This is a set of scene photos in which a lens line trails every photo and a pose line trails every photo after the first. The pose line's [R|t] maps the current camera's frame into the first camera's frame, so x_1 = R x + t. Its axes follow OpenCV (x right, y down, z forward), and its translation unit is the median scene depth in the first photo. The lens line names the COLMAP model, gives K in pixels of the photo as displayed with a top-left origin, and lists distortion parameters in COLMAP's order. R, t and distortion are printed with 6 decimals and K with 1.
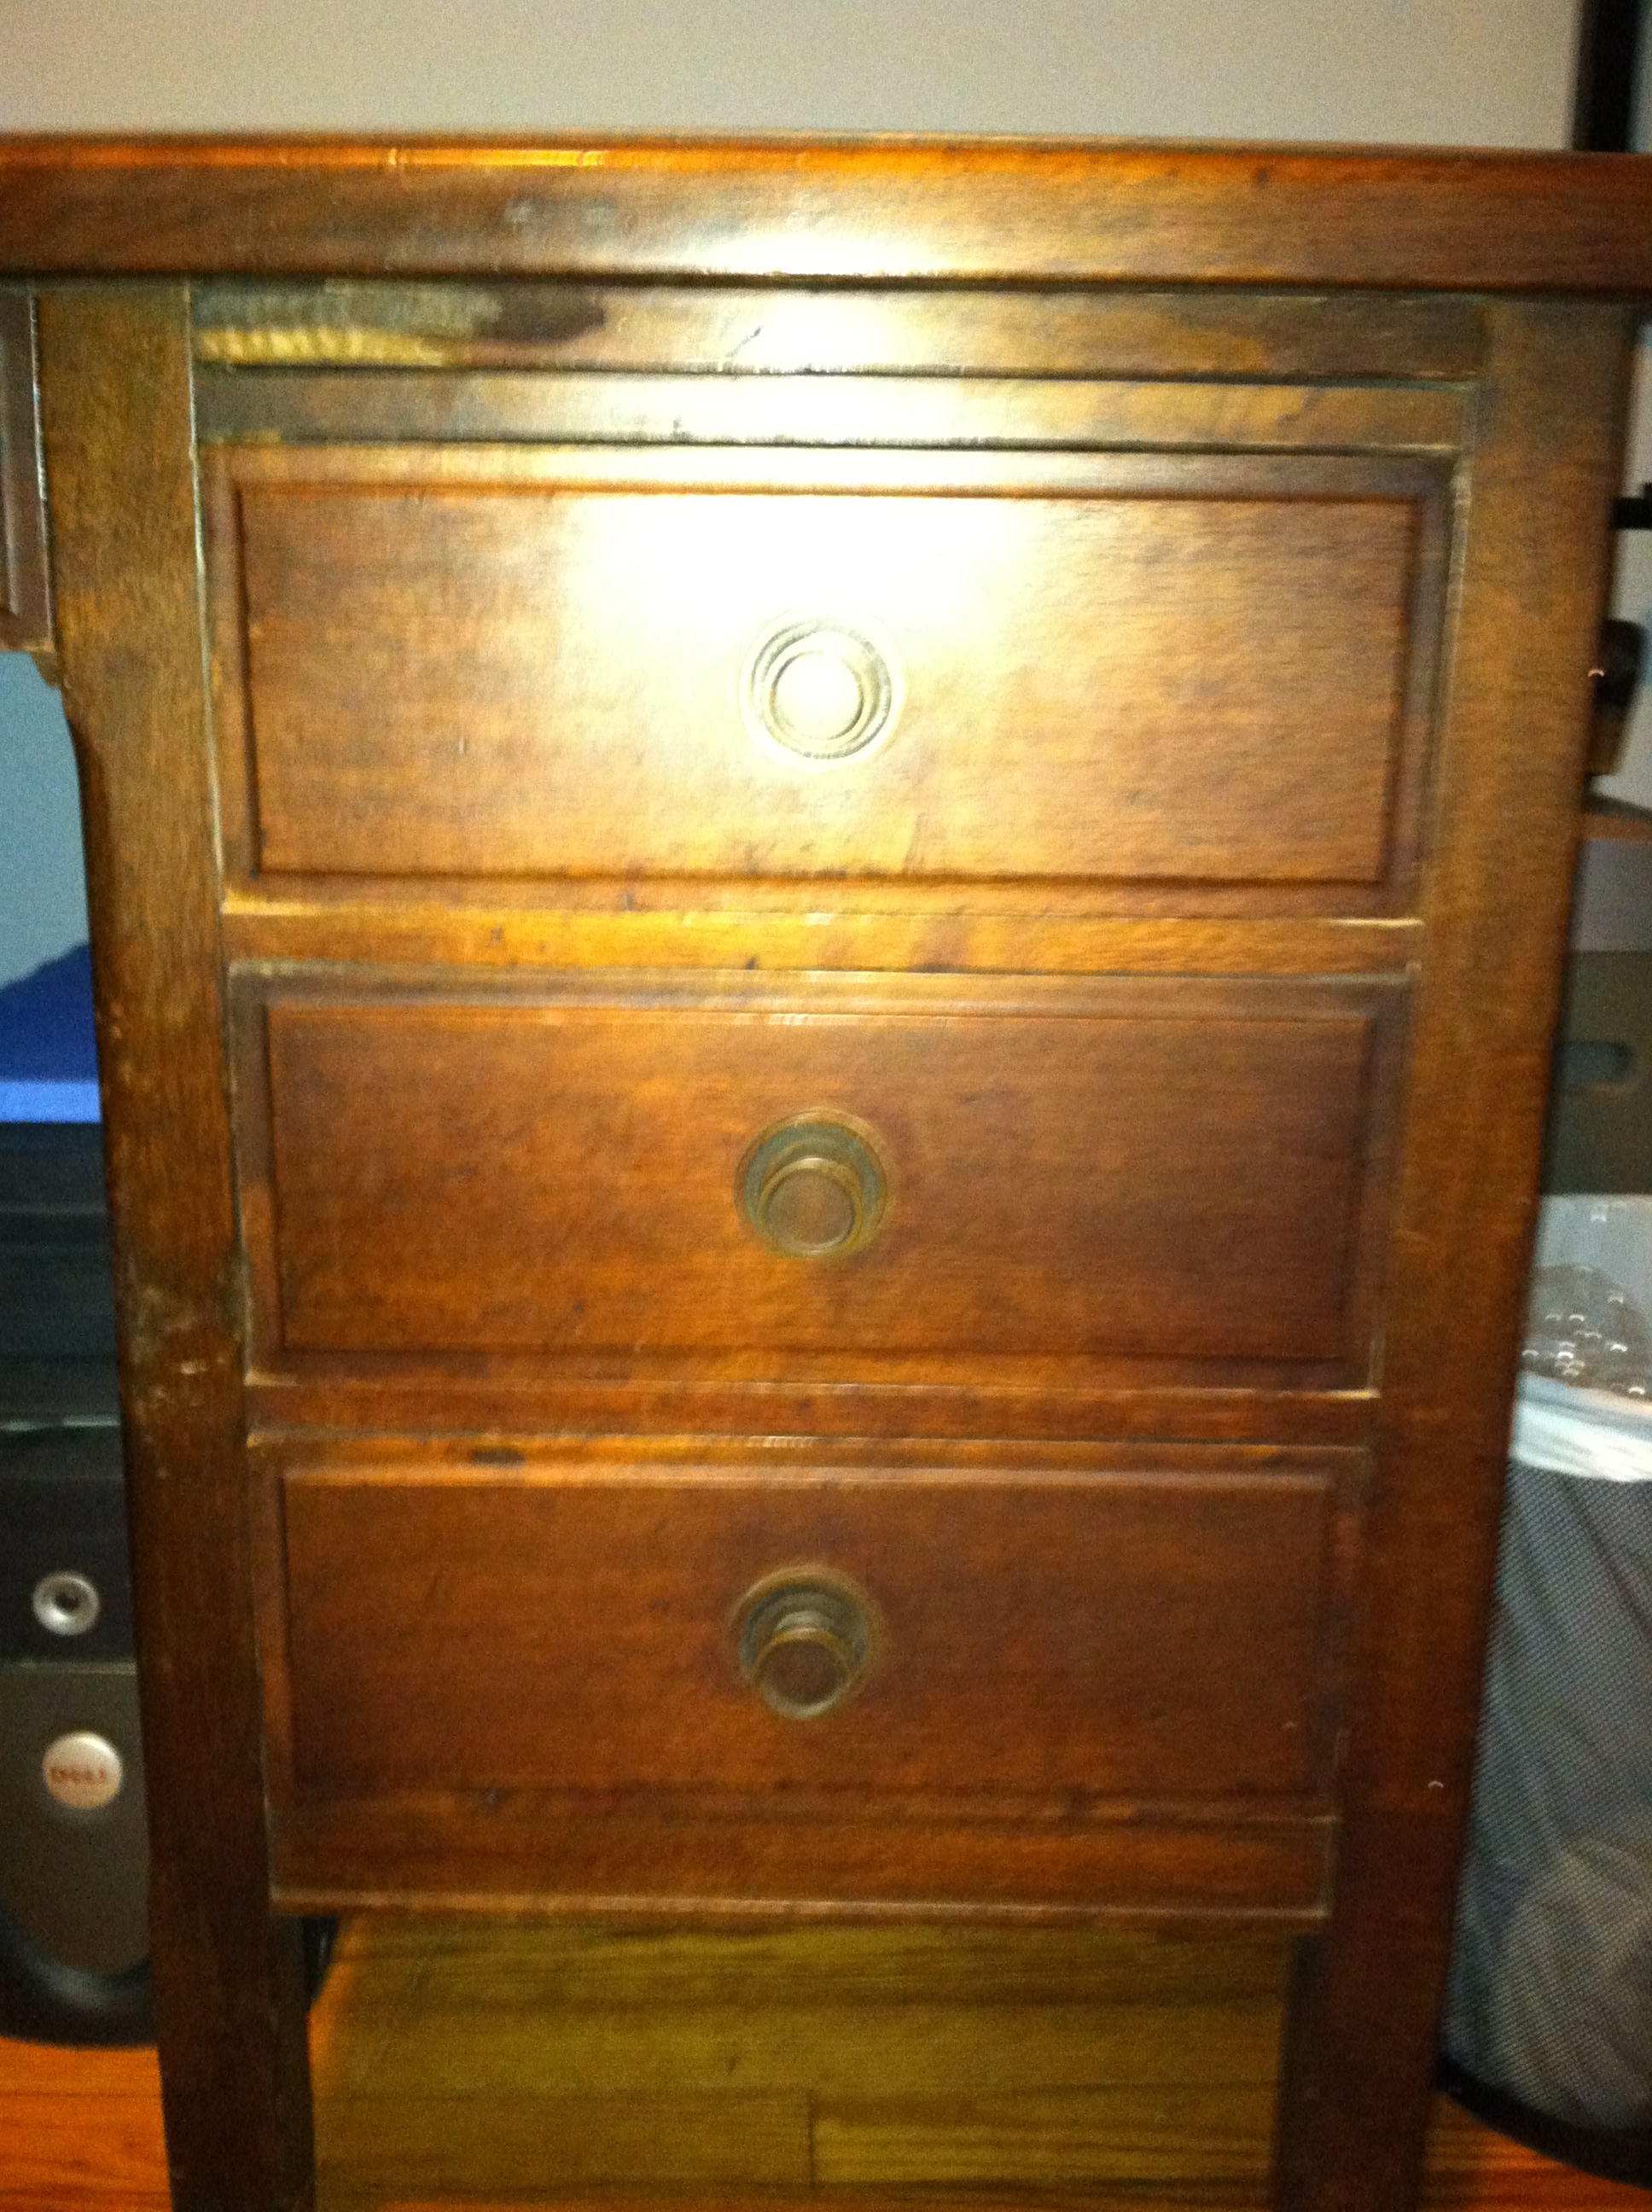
lens RADIAL K [[1919.3, 0, 844.3], [0, 1919.3, 1117.6], [0, 0, 1]] dist [0.026234, -0.122925]
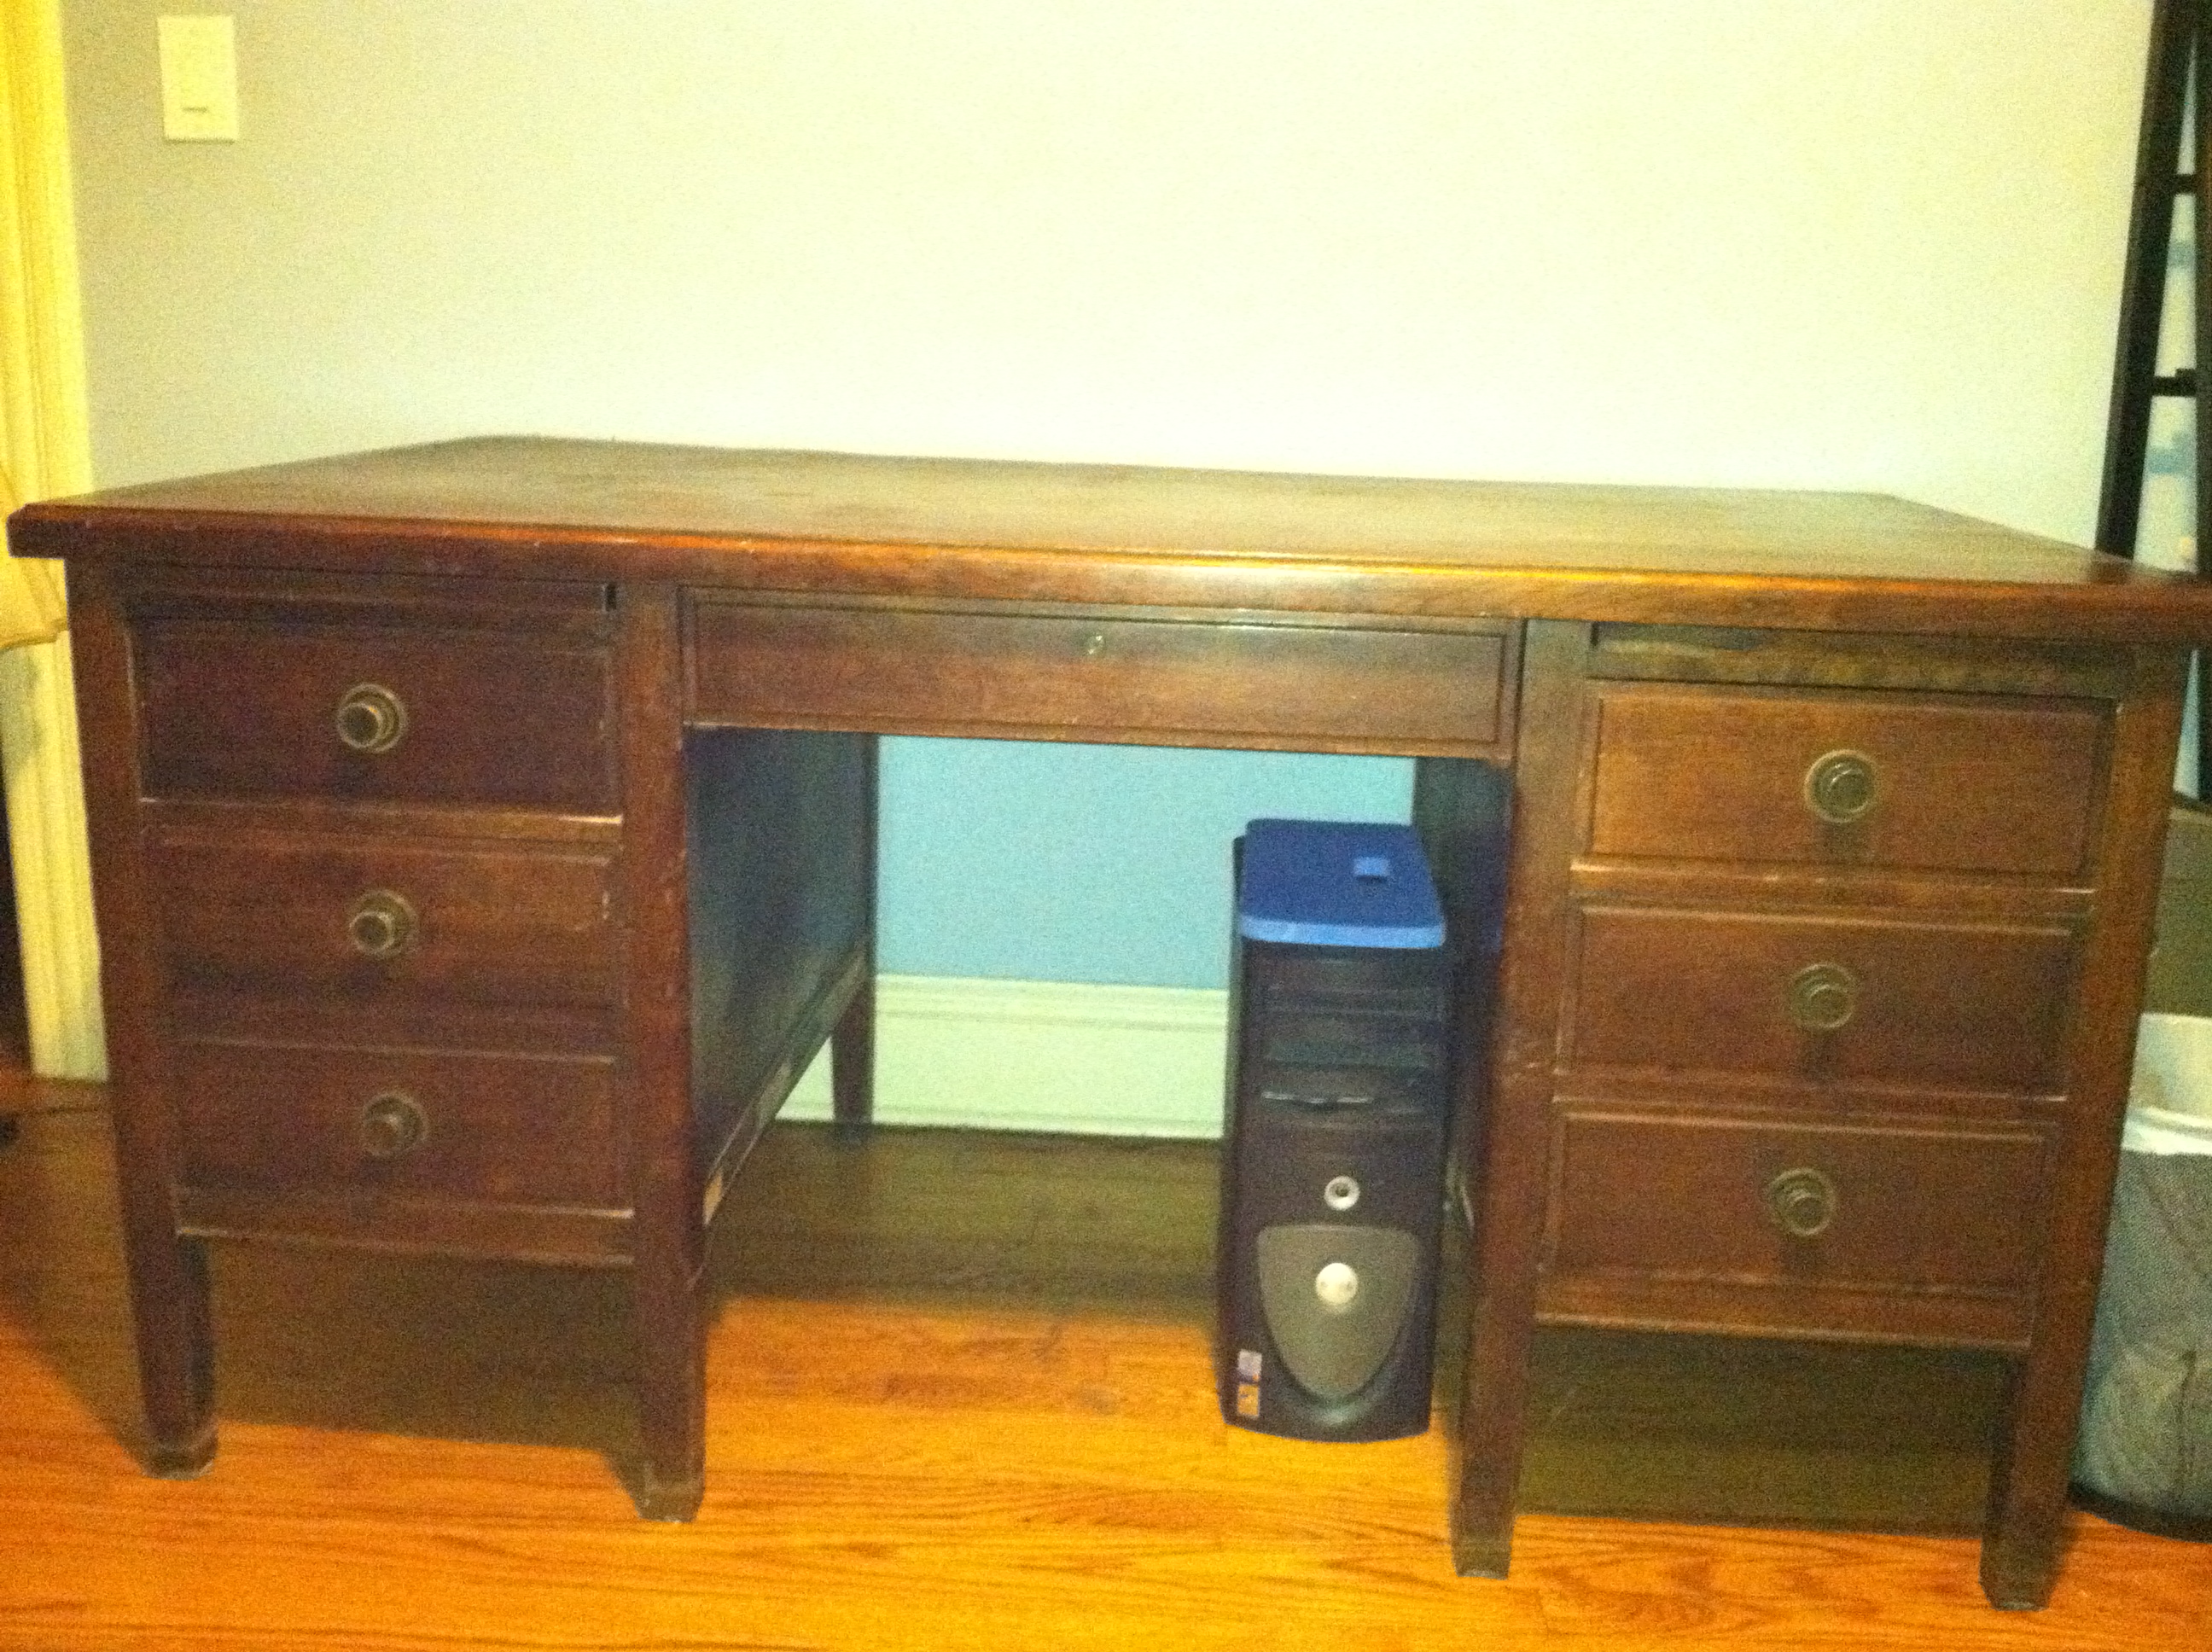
lens RADIAL K [[1919.3, 0, 1092.3], [0, 1919.3, 822.8], [0, 0, 1]] dist [0.026234, -0.122925]
pose [[0.997298, 0.034874, -0.064651, -0.716081], [-0.038496, 0.997708, -0.055651, -0.009700], [0.062562, 0.057989, 0.996355, -1.301155]]
